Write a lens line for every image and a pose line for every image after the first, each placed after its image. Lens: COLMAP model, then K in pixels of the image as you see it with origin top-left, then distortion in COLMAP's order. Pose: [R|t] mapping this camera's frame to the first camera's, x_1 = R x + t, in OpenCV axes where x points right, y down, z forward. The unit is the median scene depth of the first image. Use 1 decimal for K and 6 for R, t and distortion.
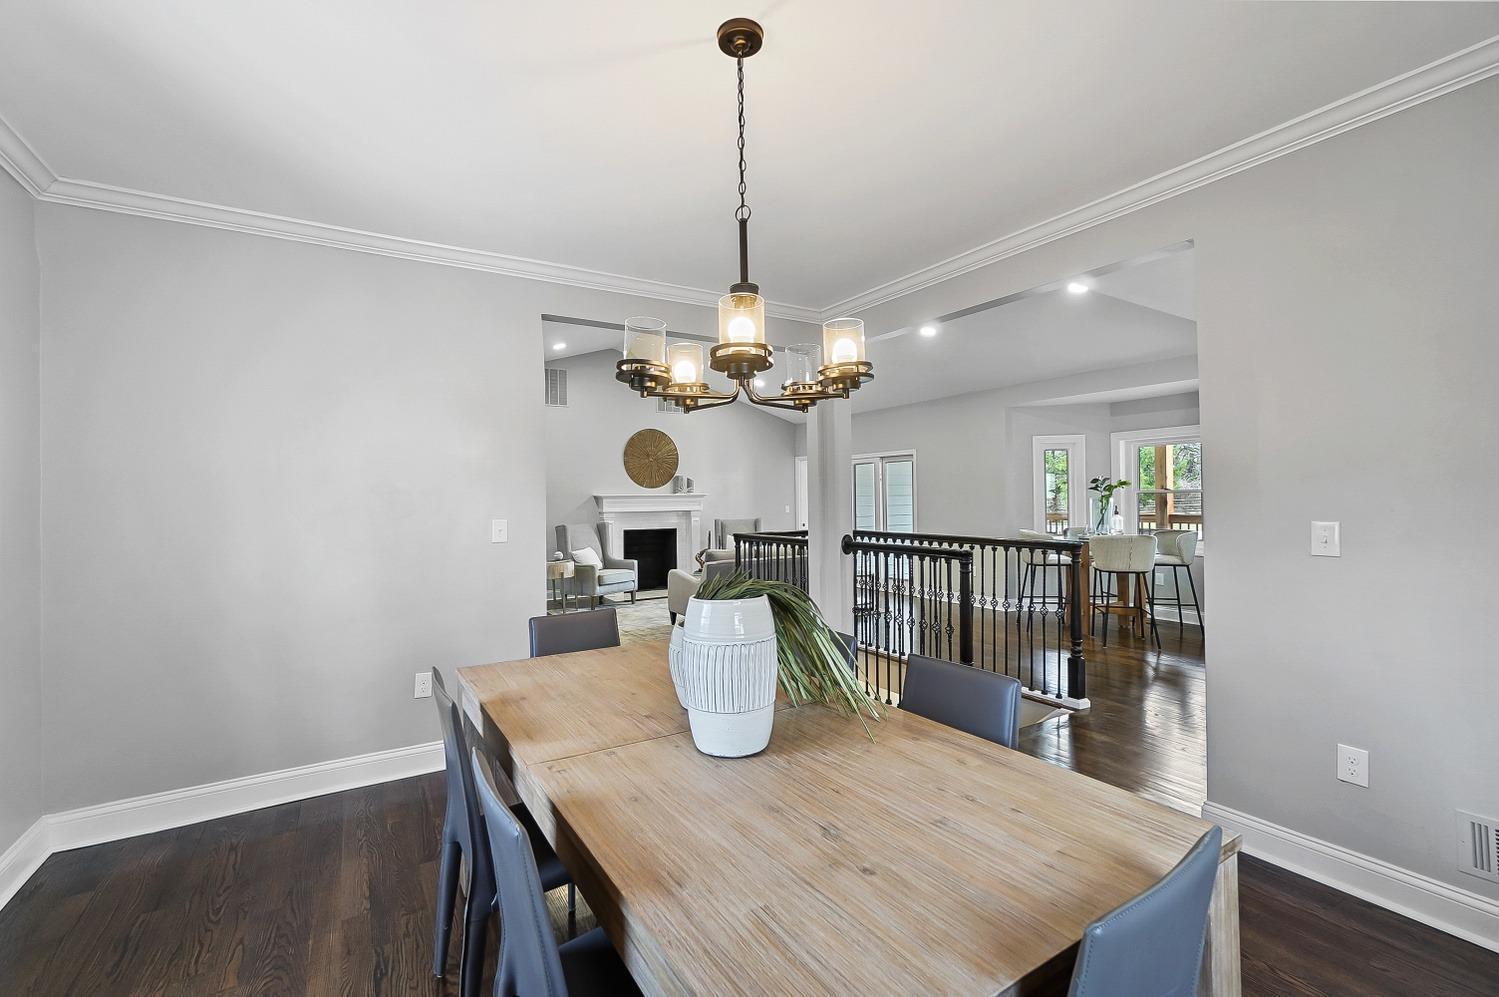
lens RADIAL K [[662.4, 0, 749.5], [0, 662.4, 498.5], [0, 0, 1]] dist [0.001042, 0.000079]
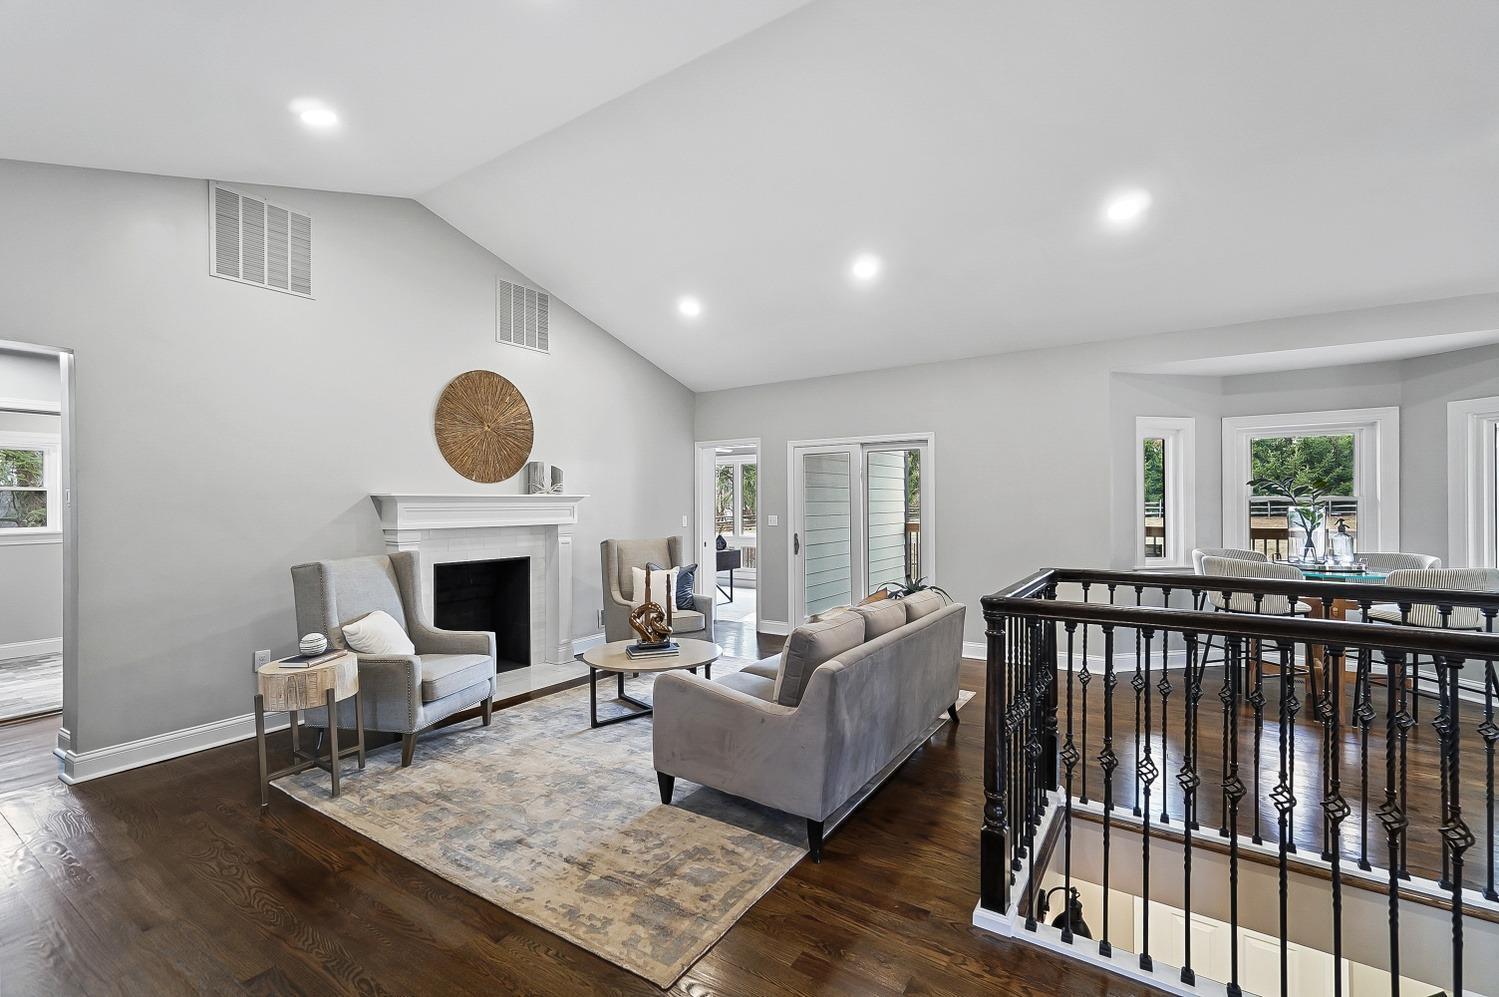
lens RADIAL K [[662.4, 0, 749.5], [0, 662.4, 498.5], [0, 0, 1]] dist [0.001042, 0.000079]
pose [[0.912409, 0.011006, 0.409131, -0.183891], [-0.007745, 0.999924, -0.009626, 0.000447], [-0.409205, 0.005614, 0.912425, 0.454472]]
